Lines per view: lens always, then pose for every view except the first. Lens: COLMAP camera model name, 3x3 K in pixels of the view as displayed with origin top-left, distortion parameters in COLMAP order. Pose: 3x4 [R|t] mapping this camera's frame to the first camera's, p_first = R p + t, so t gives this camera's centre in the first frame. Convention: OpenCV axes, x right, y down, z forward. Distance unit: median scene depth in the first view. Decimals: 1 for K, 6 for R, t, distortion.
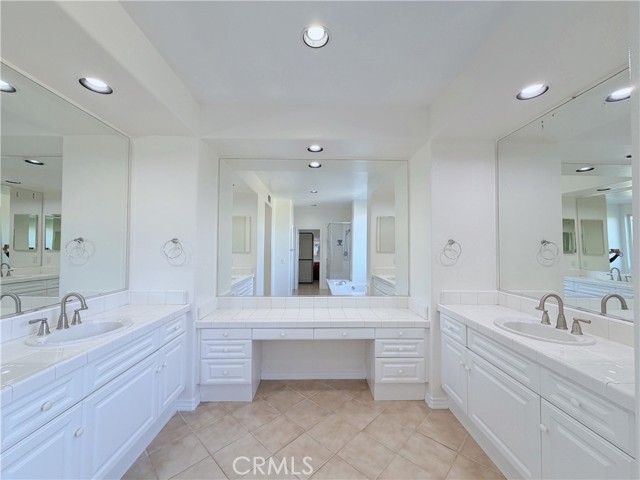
lens RADIAL K [[255.0, 0, 319.8], [0, 255.0, 239.3], [0, 0, 1]] dist [-0.000096, 0.000367]
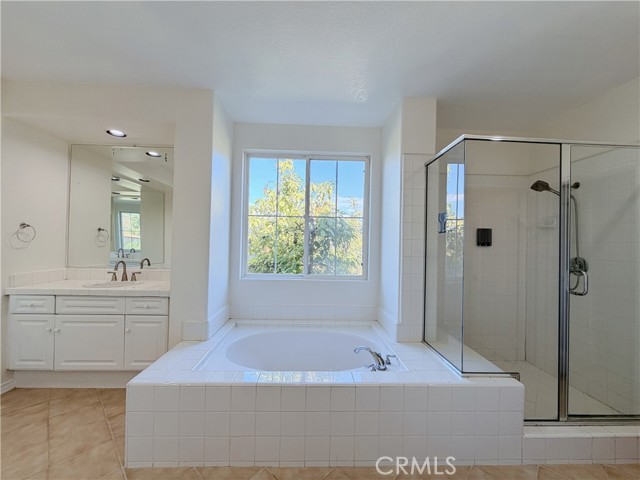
lens RADIAL K [[255.0, 0, 320.0], [0, 255.0, 239.1], [0, 0, 1]] dist [-0.000096, 0.000367]
pose [[-0.012644, 0.001907, 0.999918, -0.676136], [-0.045621, 0.998956, -0.002482, 0.016723], [-0.998879, -0.045649, -0.012543, -0.232441]]
